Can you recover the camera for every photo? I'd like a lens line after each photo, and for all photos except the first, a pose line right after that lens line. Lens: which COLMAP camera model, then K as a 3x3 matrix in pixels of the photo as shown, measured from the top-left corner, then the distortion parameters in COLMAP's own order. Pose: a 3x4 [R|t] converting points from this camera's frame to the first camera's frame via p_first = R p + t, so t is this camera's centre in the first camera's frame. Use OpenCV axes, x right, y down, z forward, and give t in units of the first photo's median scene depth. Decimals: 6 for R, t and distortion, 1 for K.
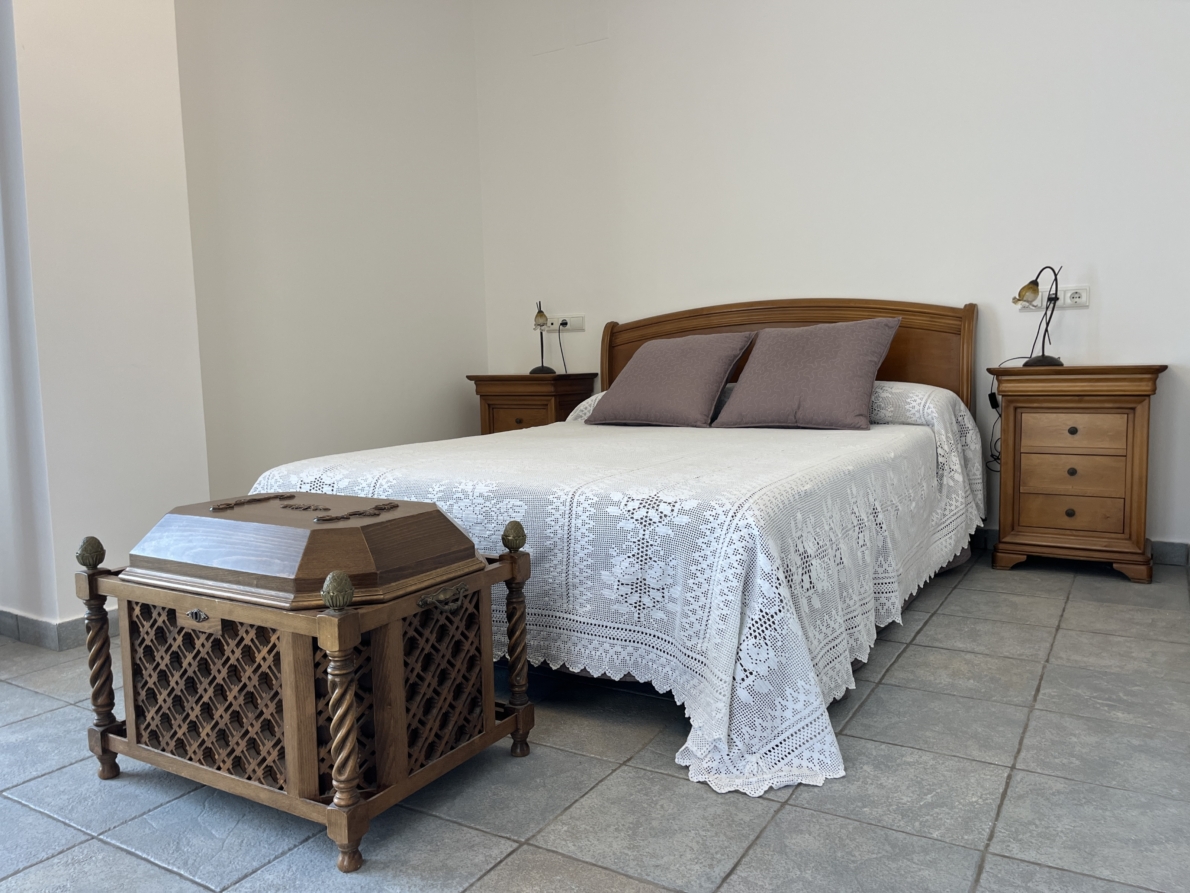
lens RADIAL K [[891.8, 0, 597.2], [0, 891.8, 442.8], [0, 0, 1]] dist [0.019146, -0.004386]
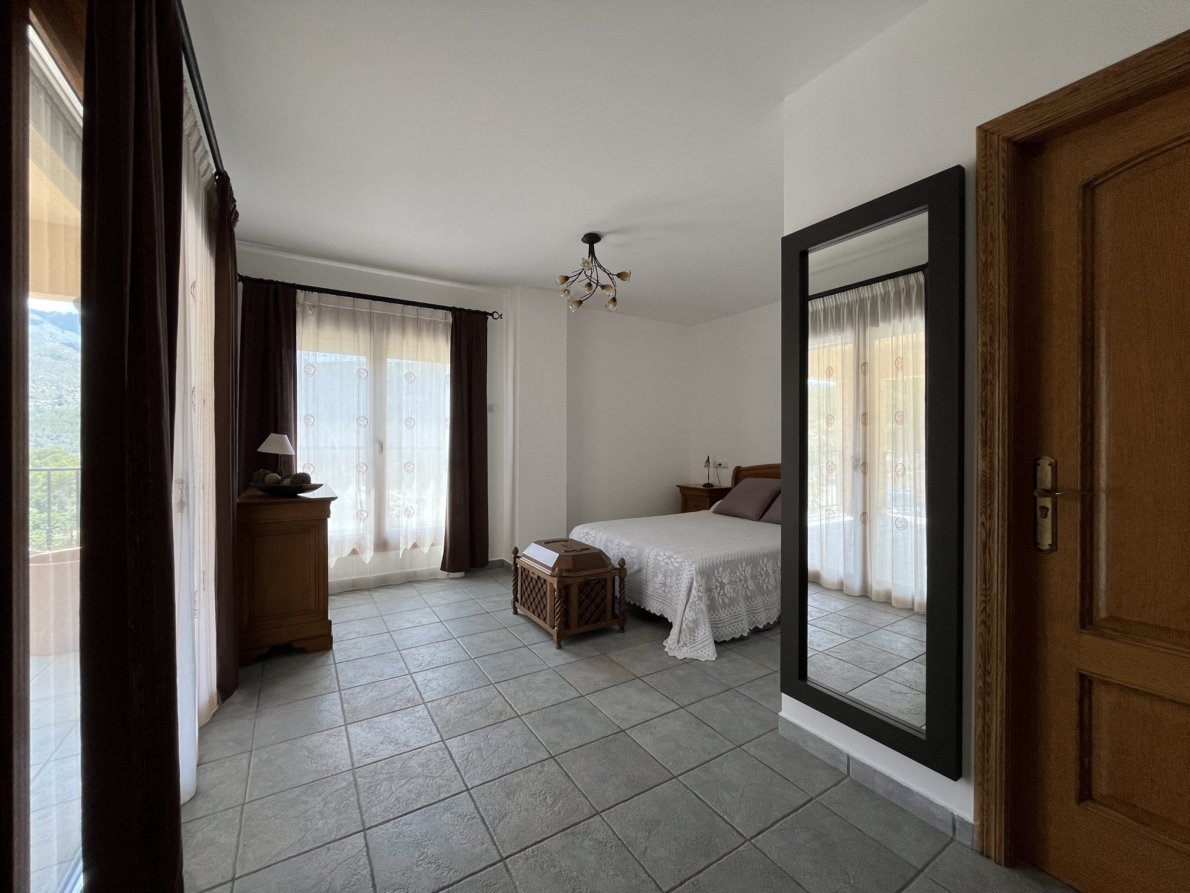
lens RADIAL K [[478.8, 0, 591.3], [0, 478.8, 445.5], [0, 0, 1]] dist [-0.004638, -0.000134]
pose [[0.886363, 0.028369, -0.462120, 0.609322], [-0.066964, 0.995481, -0.067328, -0.197291], [0.458122, 0.090623, 0.884258, -0.634338]]
